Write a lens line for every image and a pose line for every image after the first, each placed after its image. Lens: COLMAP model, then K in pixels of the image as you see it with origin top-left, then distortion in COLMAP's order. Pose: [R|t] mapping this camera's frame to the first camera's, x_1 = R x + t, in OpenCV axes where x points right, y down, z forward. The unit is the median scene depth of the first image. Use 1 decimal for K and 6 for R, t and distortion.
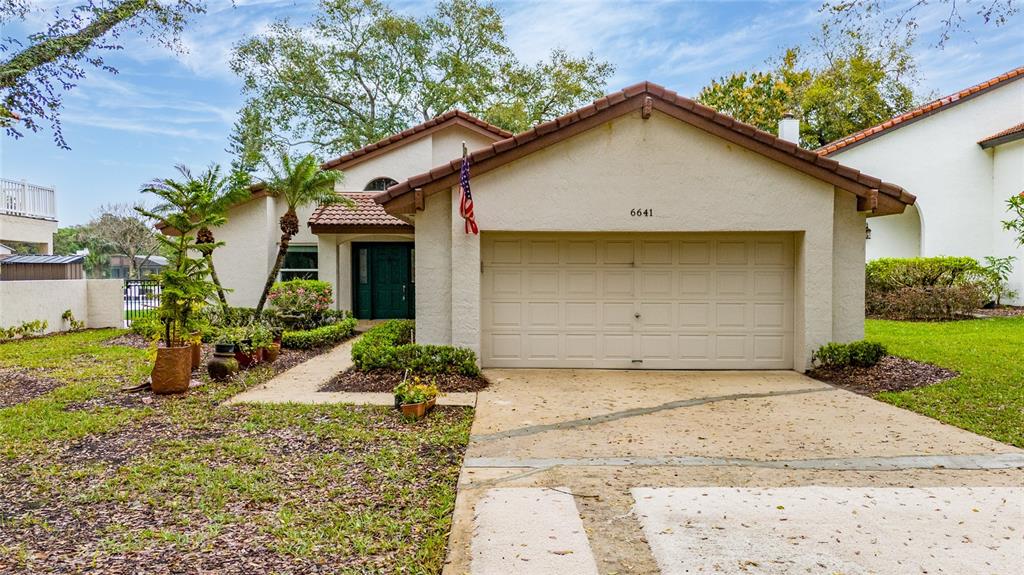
lens RADIAL K [[785.8, 0, 525.4], [0, 785.8, 291.3], [0, 0, 1]] dist [0.044652, -0.000370]
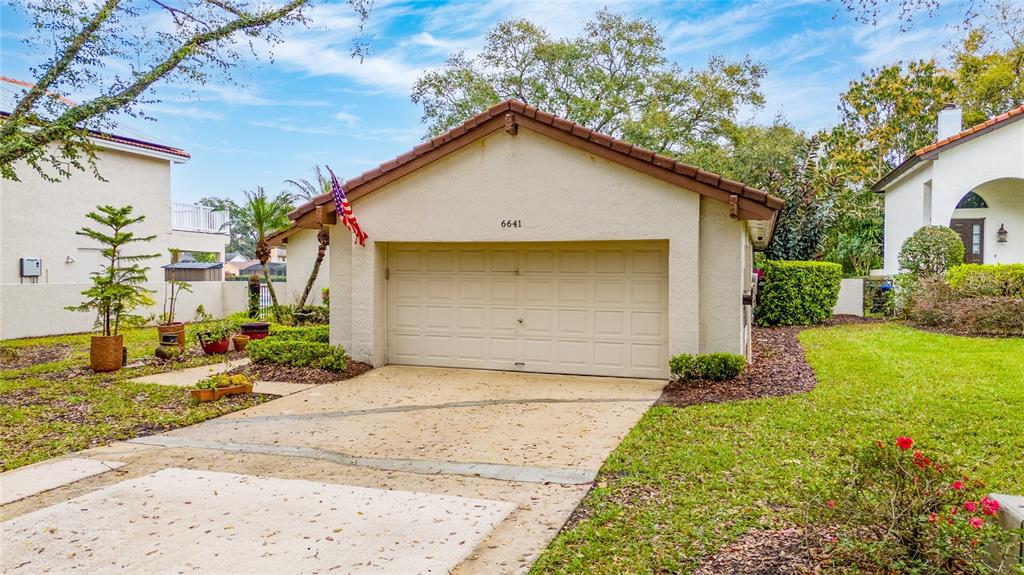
lens RADIAL K [[743.0, 0, 512.0], [0, 743.0, 287.5], [0, 0, 1]] dist [0.046432, -0.003311]
pose [[0.941967, 0.011049, -0.335523, 0.462174], [-0.013394, 0.999899, -0.004676, -0.008994], [0.335438, 0.008898, 0.942020, 0.056766]]
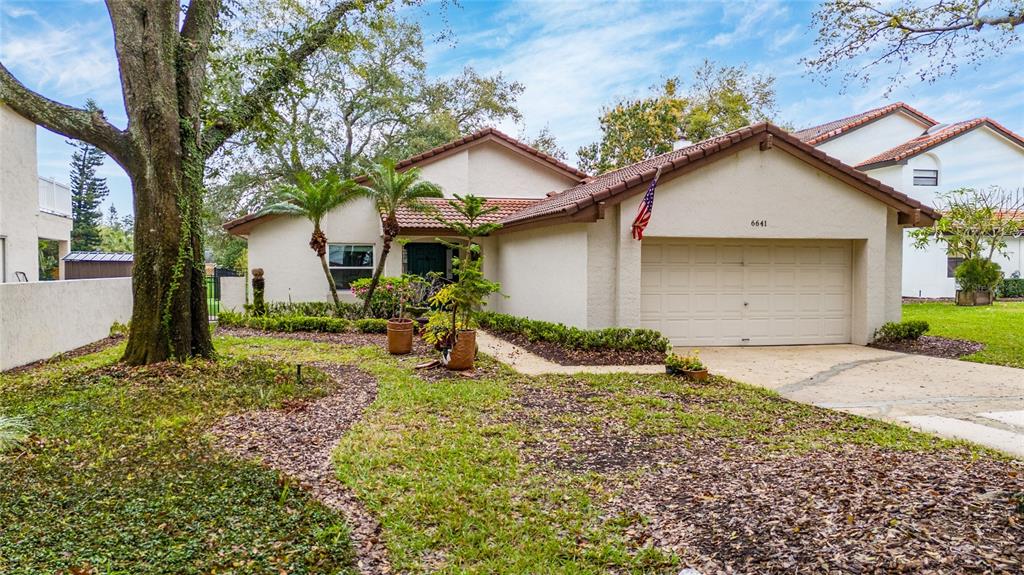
lens RADIAL K [[743.0, 0, 512.0], [0, 743.0, 287.5], [0, 0, 1]] dist [0.046432, -0.003311]
pose [[0.977298, -0.004391, 0.211825, -0.481360], [0.004545, 0.999990, -0.000242, 0.002862], [-0.211822, 0.001199, 0.977308, -0.101794]]
